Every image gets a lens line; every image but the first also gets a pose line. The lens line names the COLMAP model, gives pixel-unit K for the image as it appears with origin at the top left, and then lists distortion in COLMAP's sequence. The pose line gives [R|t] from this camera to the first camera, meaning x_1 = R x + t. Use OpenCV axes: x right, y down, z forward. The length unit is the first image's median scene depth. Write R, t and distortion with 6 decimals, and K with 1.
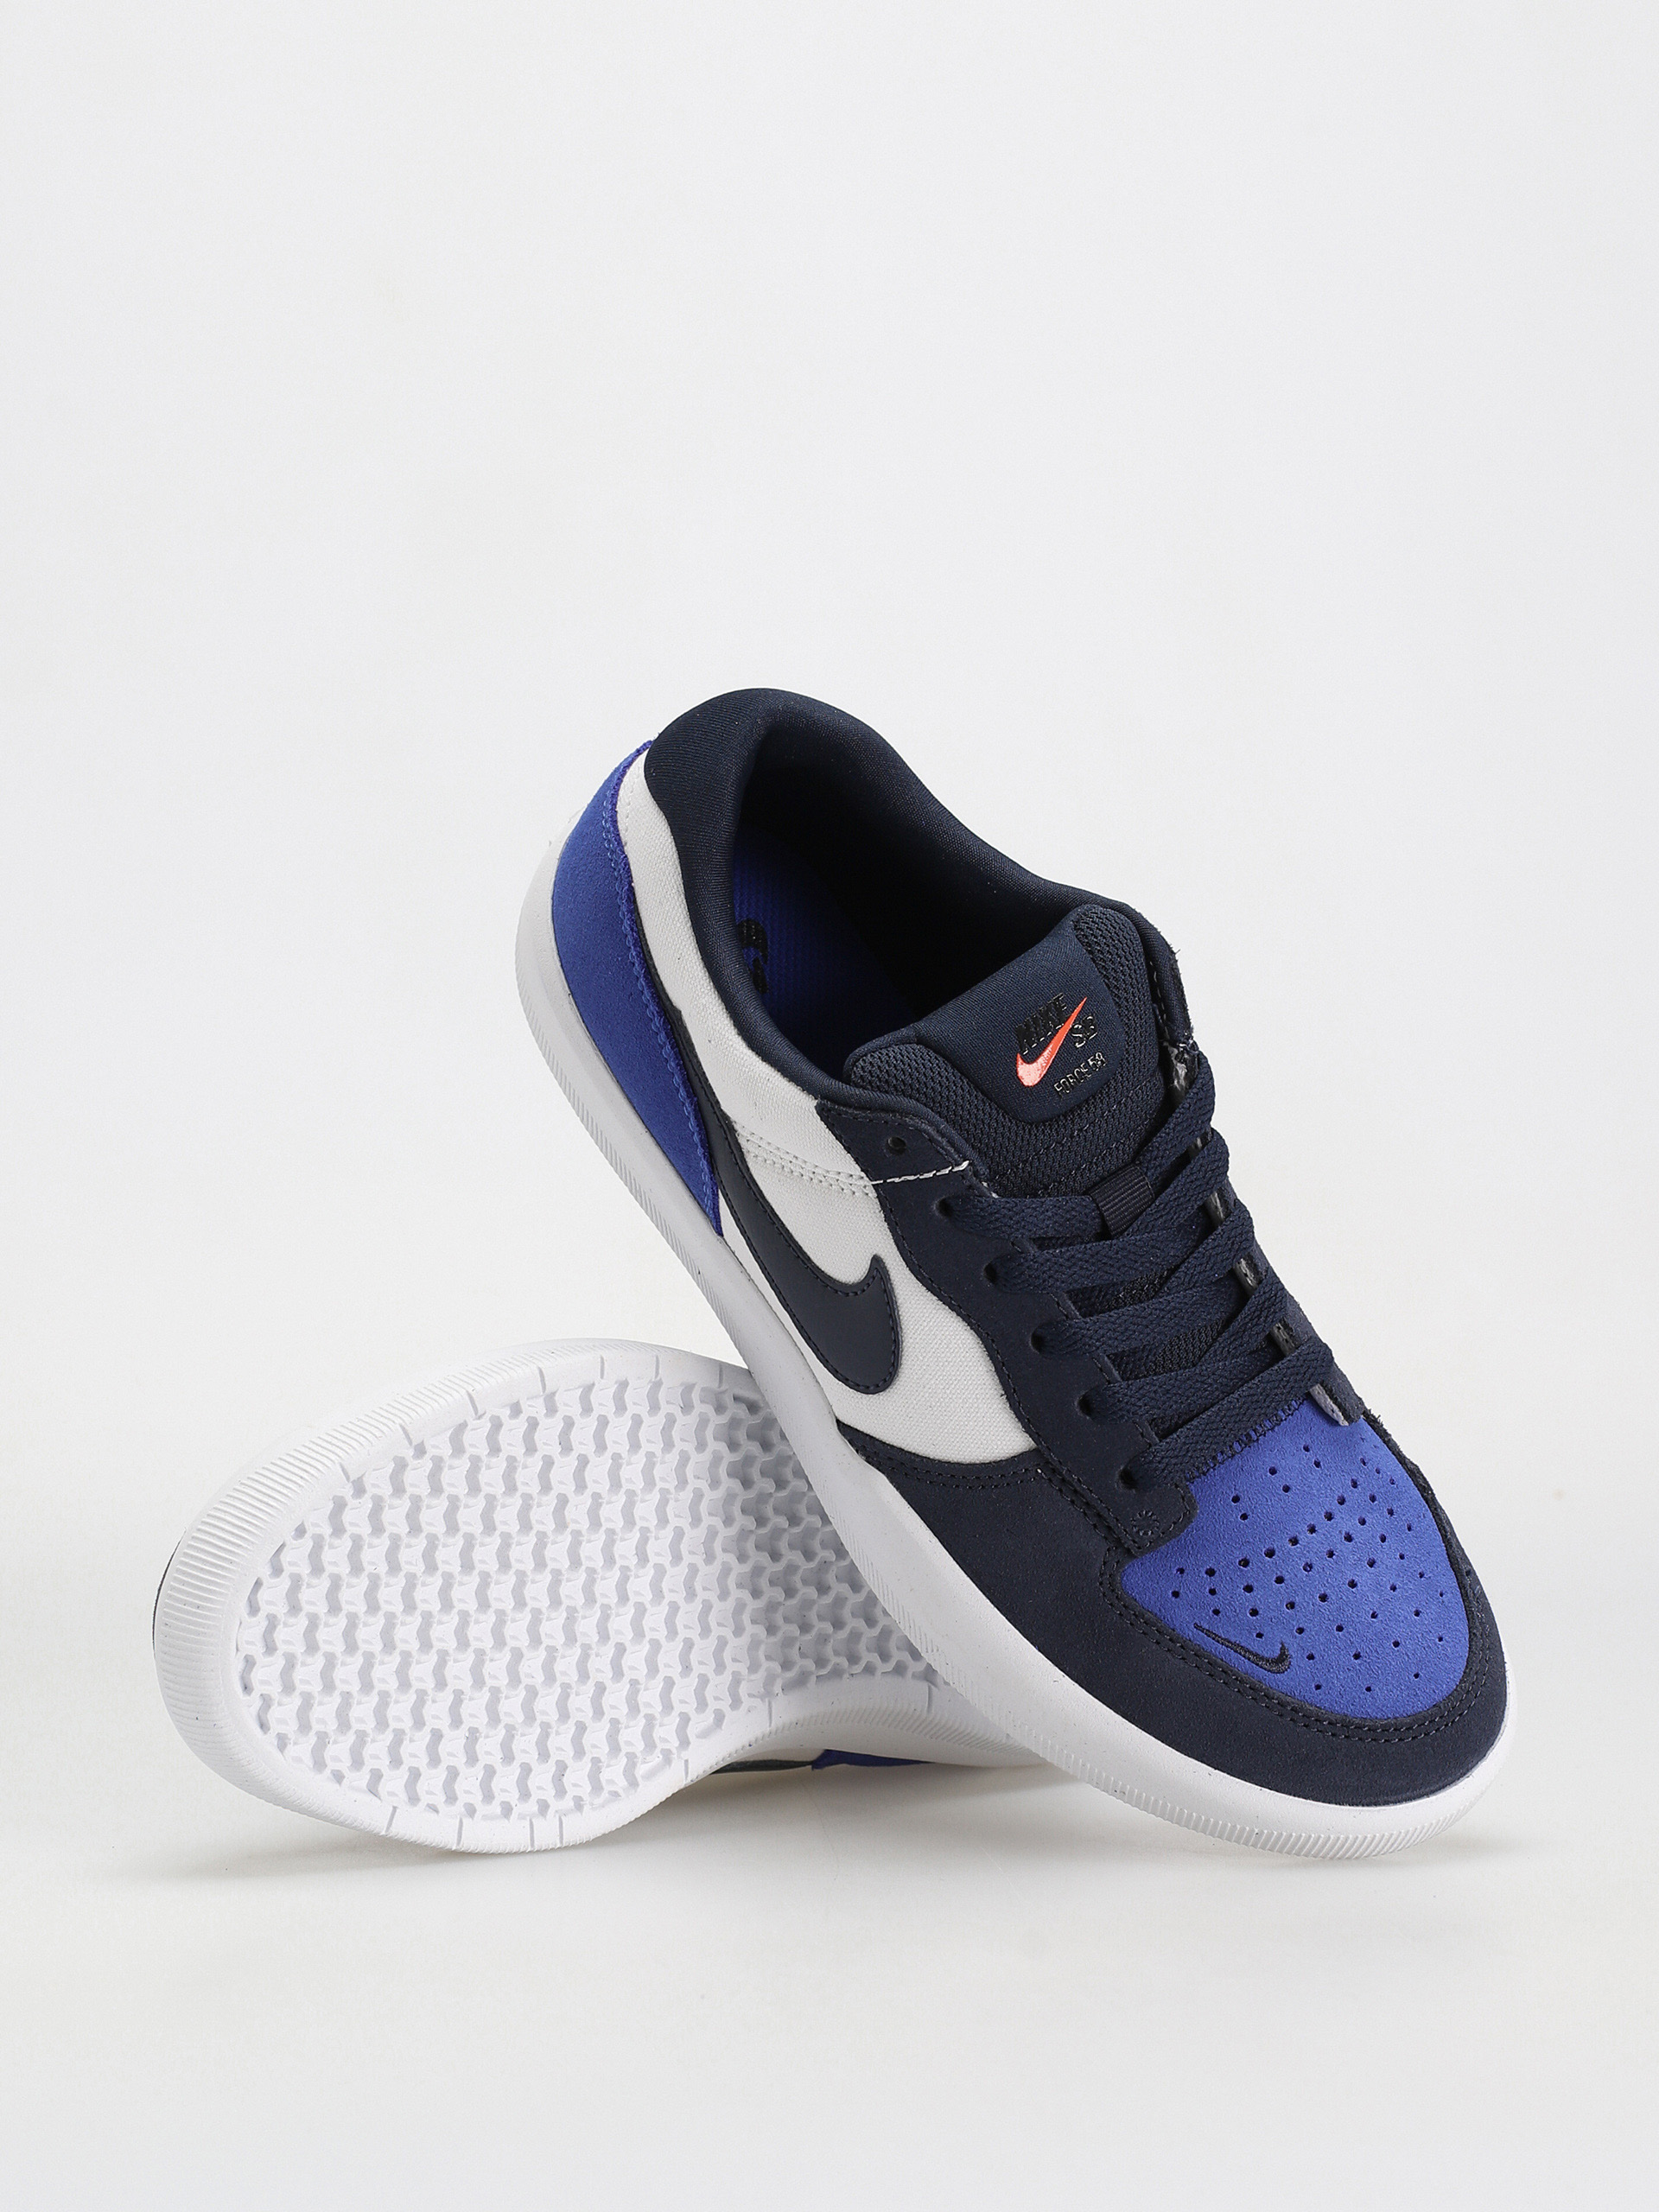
lens RADIAL K [[7339.5, 0, 829.5], [0, 7339.5, 1106.0], [0, 0, 1]] dist [-0.199493, 0.854798]
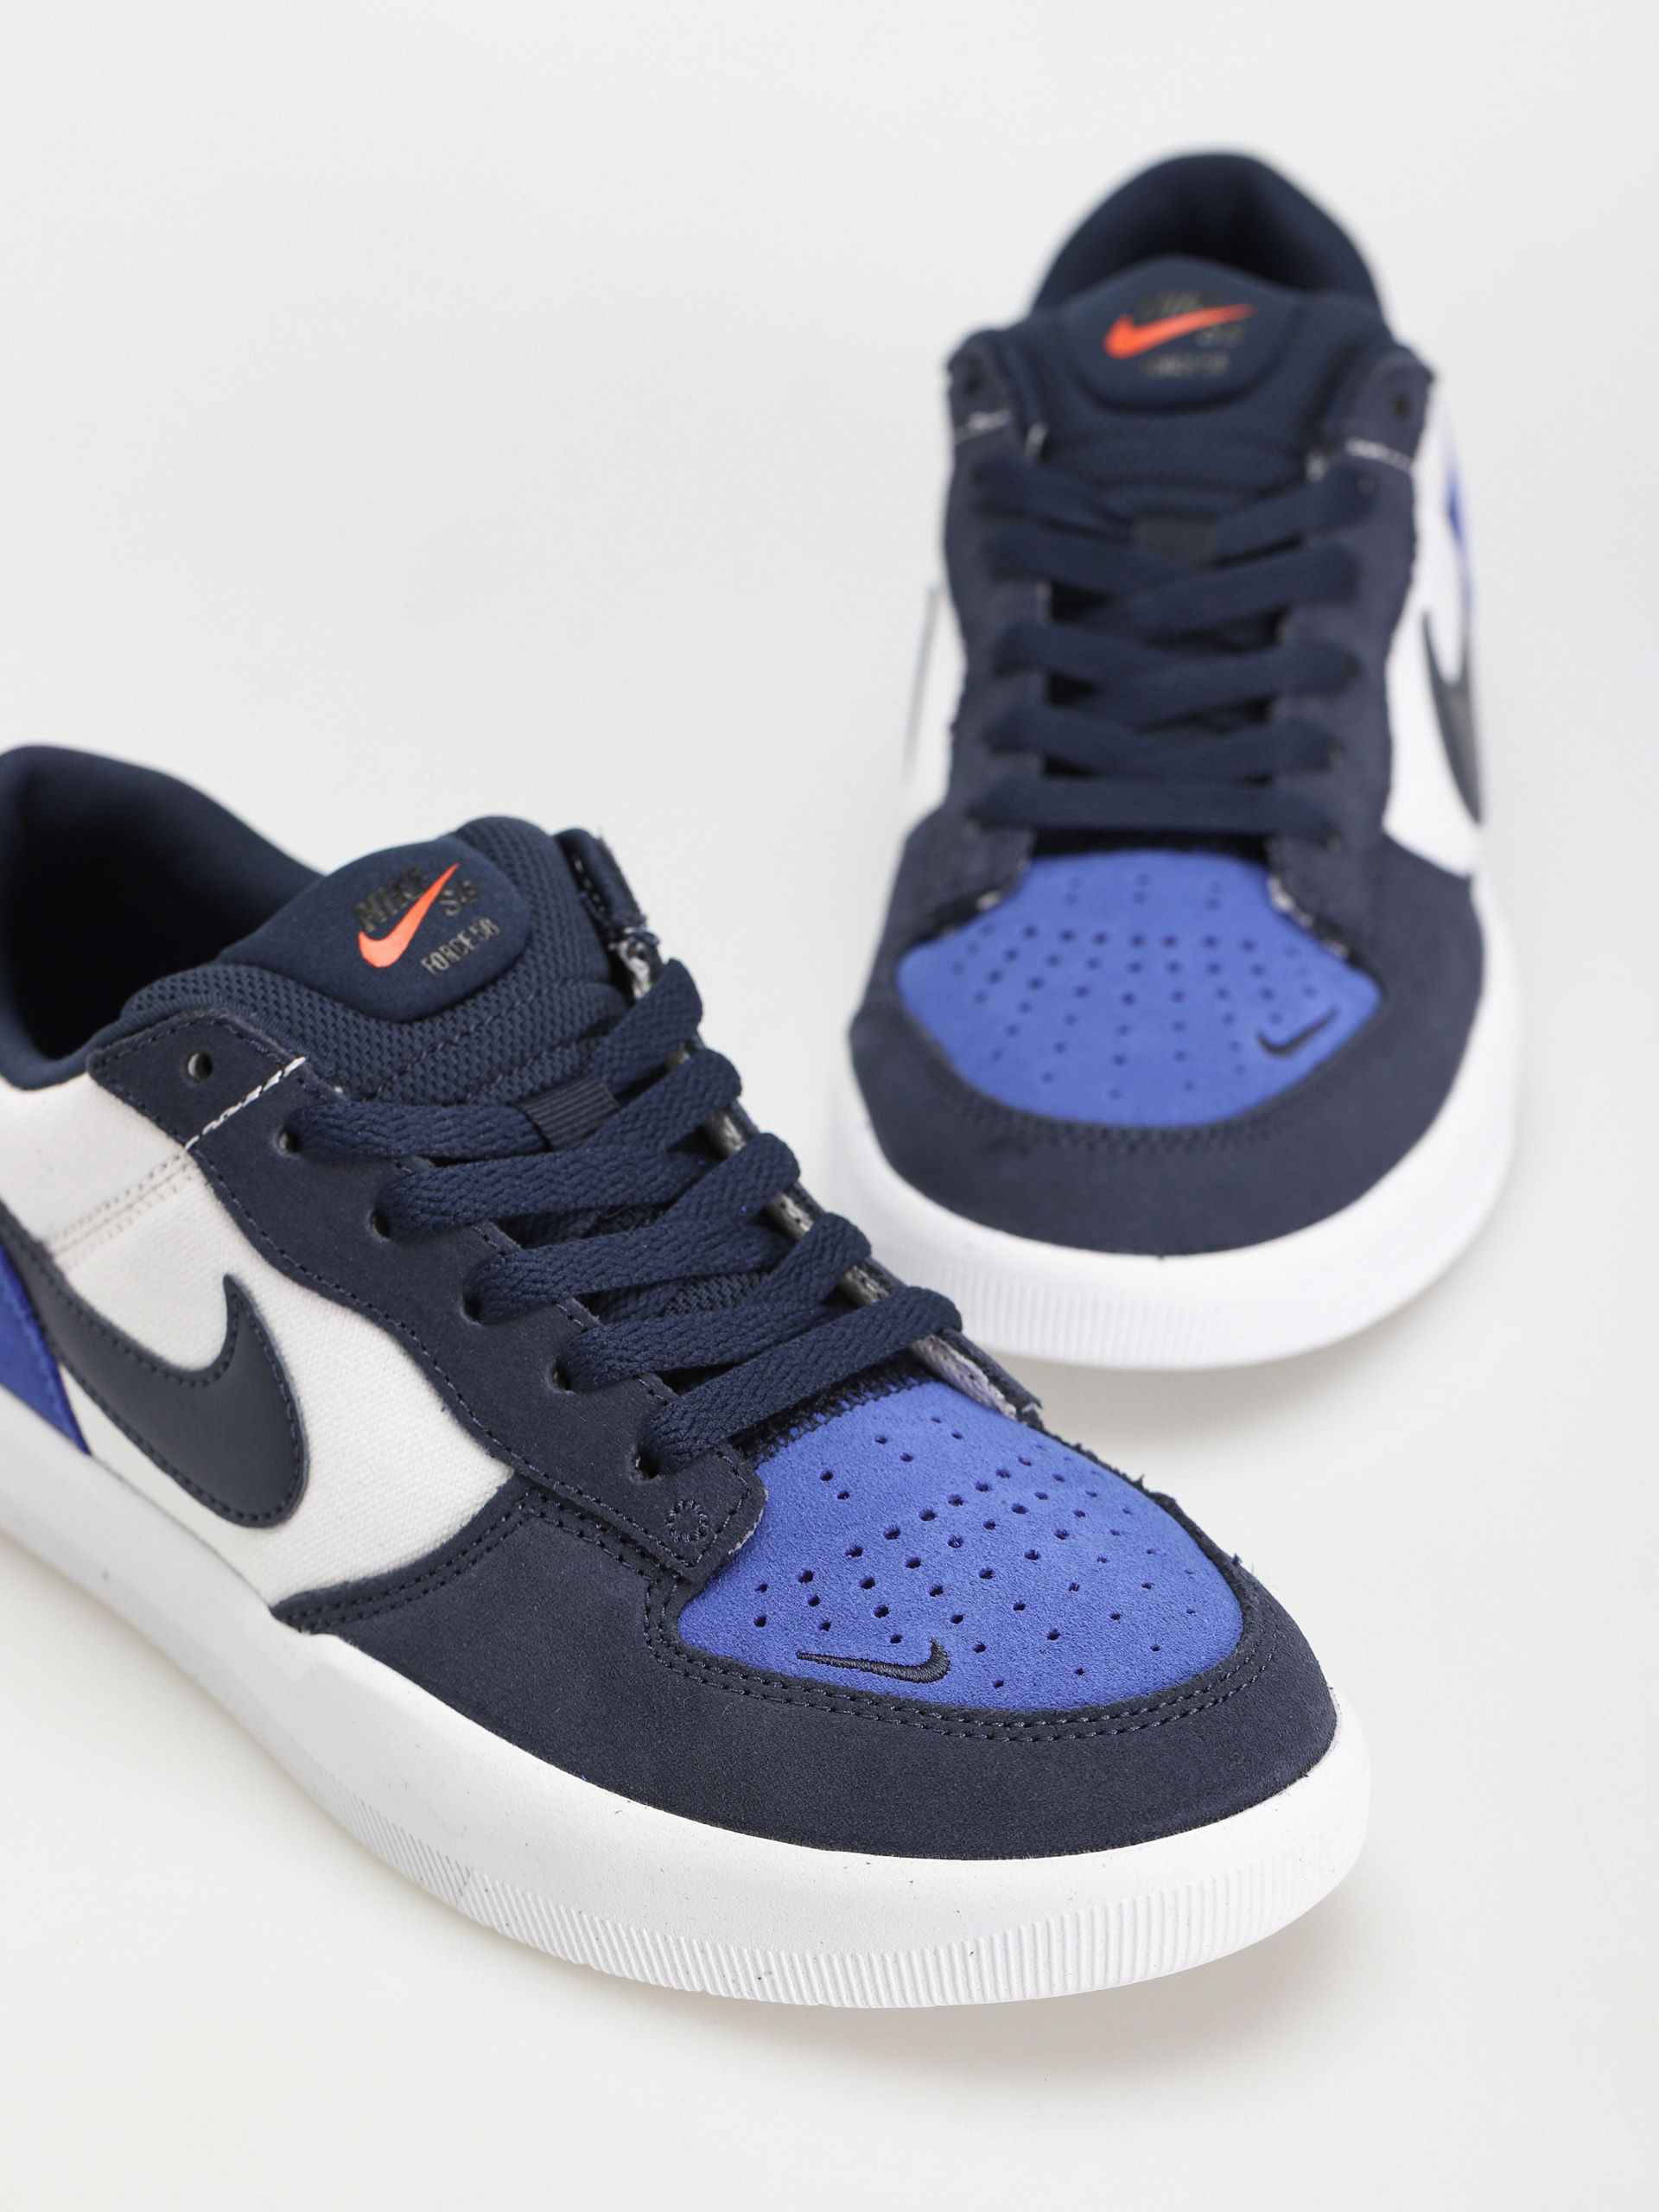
lens RADIAL K [[7339.5, 0, 829.5], [0, 7339.5, 1106.0], [0, 0, 1]] dist [-0.199493, 0.854798]
pose [[0.962602, -0.260514, -0.074362, 0.112905], [0.184739, 0.831952, -0.523189, 0.367865], [0.198164, 0.489885, 0.848966, 0.430774]]
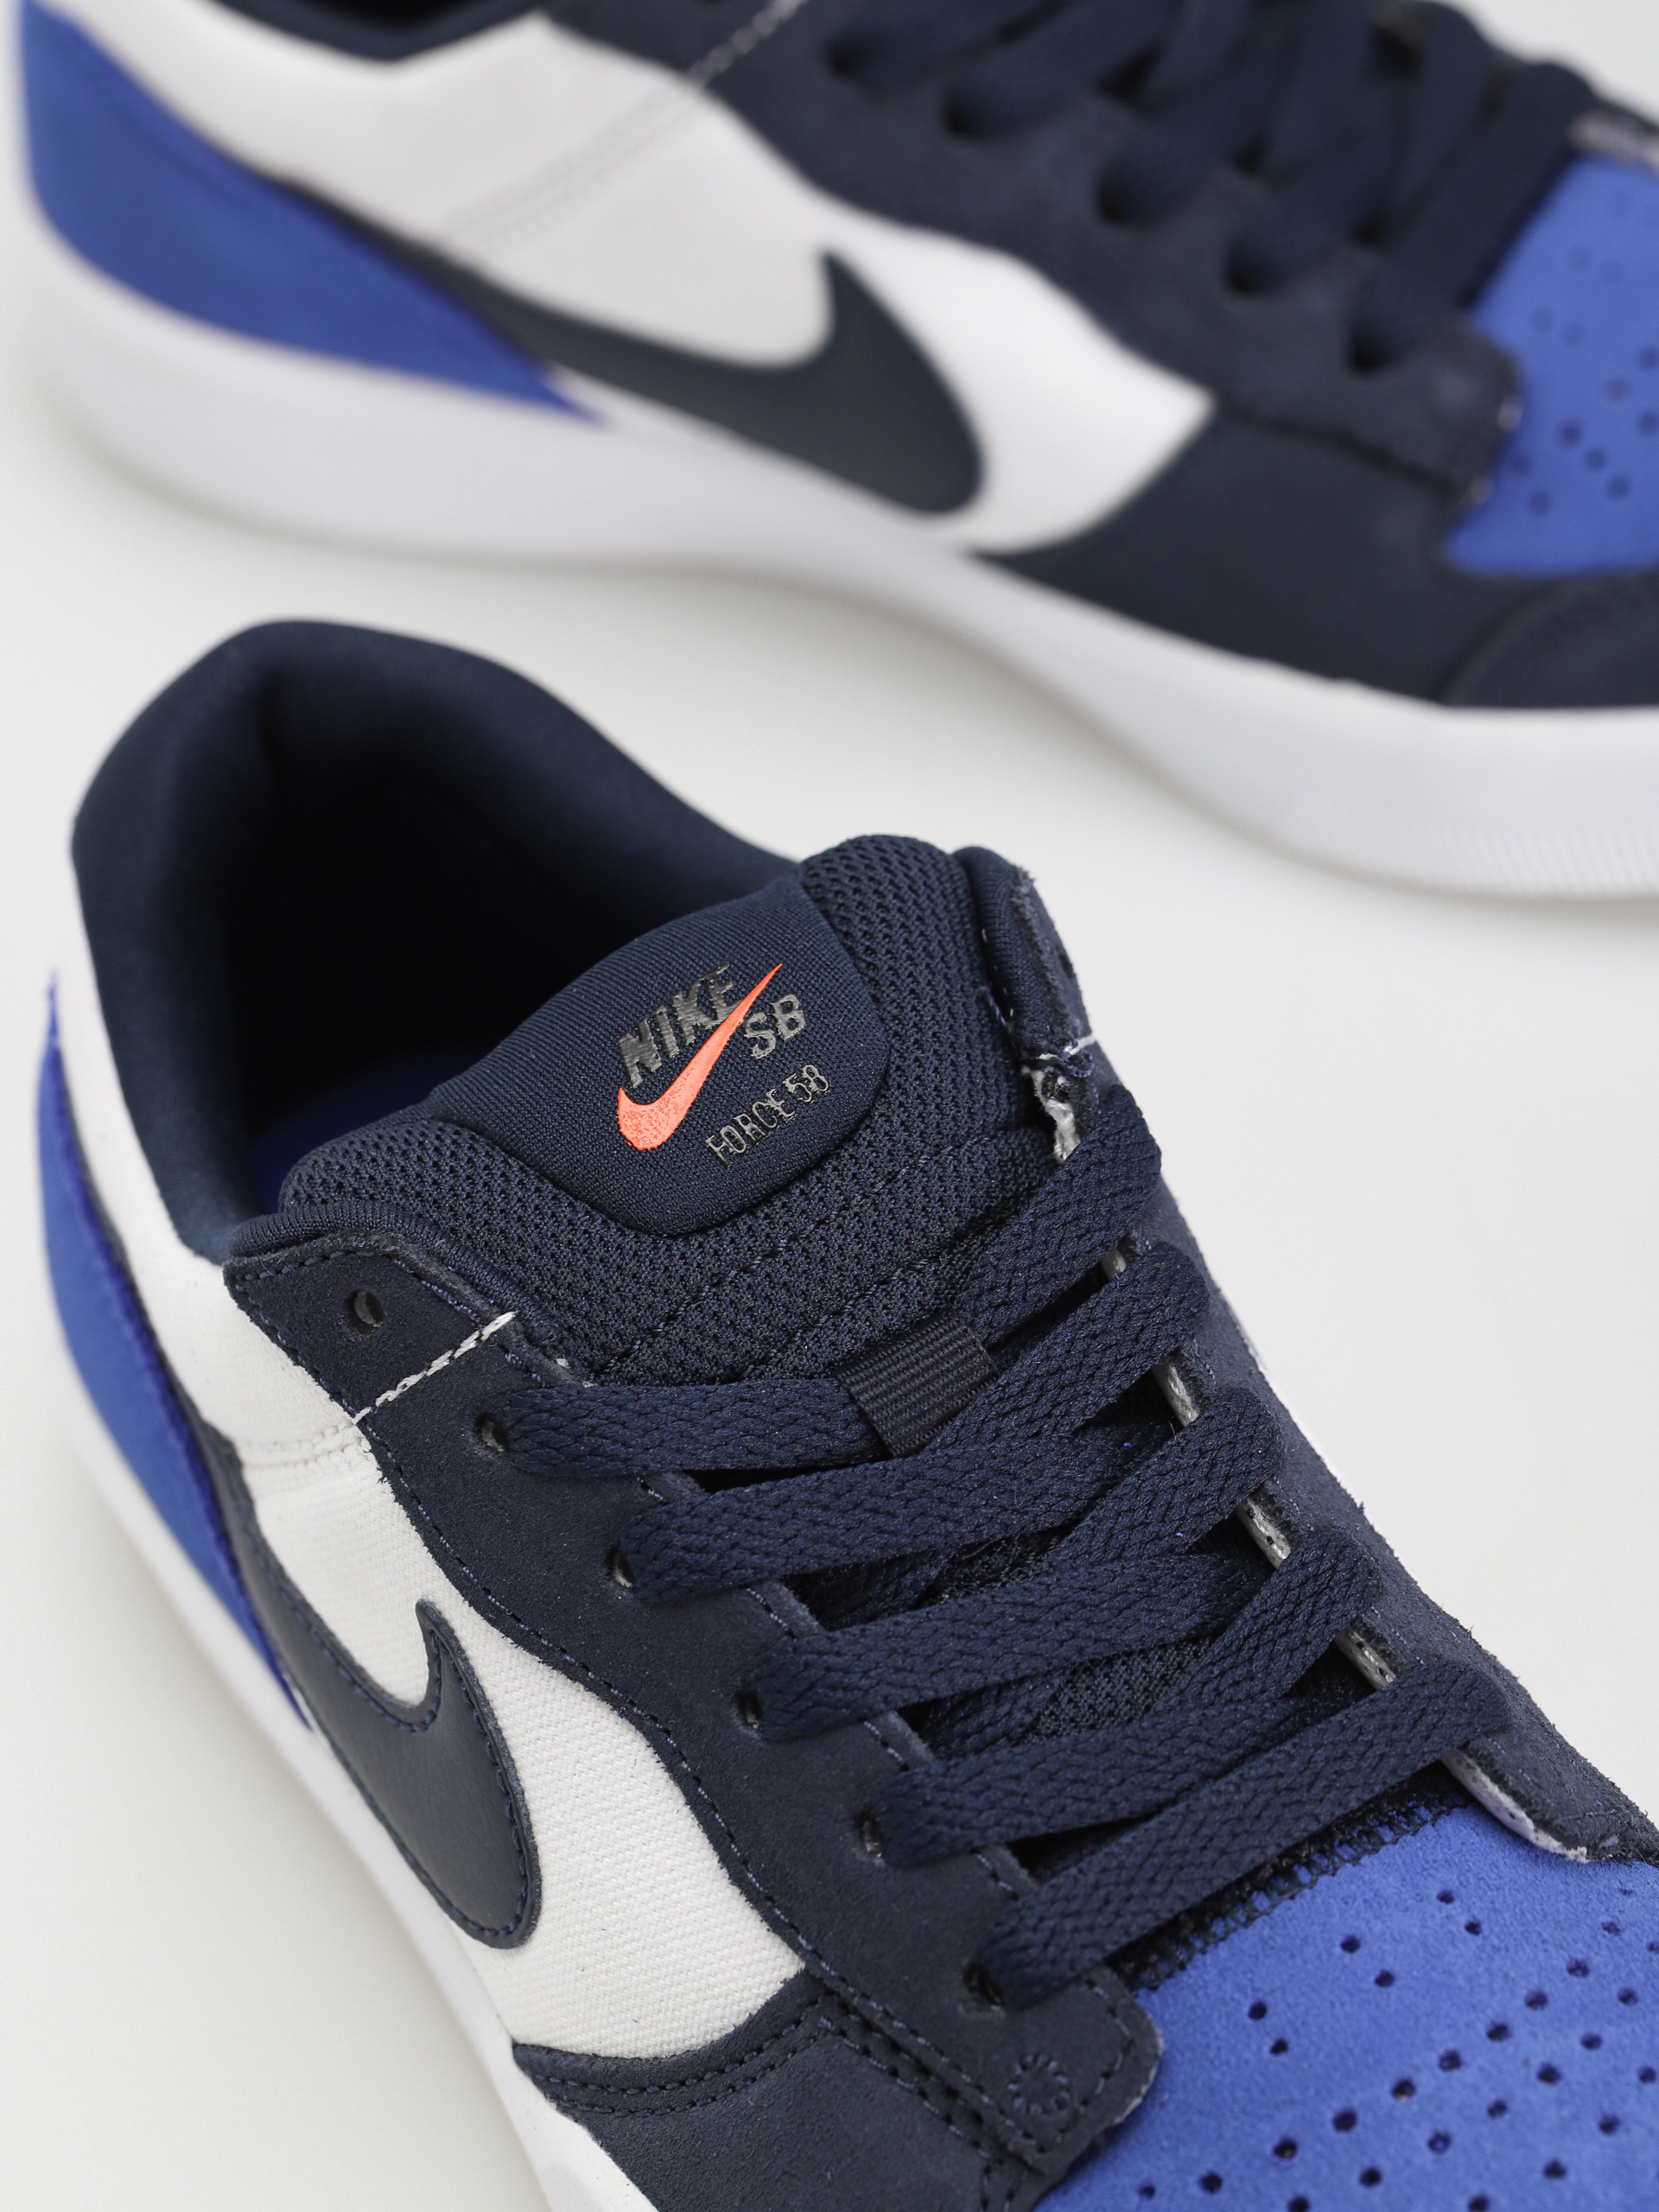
lens RADIAL K [[7339.5, 0, 829.5], [0, 7339.5, 1106.0], [0, 0, 1]] dist [-0.199493, 0.854798]
pose [[0.920579, -0.206492, -0.331504, 0.185542], [0.083239, 0.933034, -0.350028, 0.152191], [0.381582, 0.294634, 0.876120, 0.600077]]
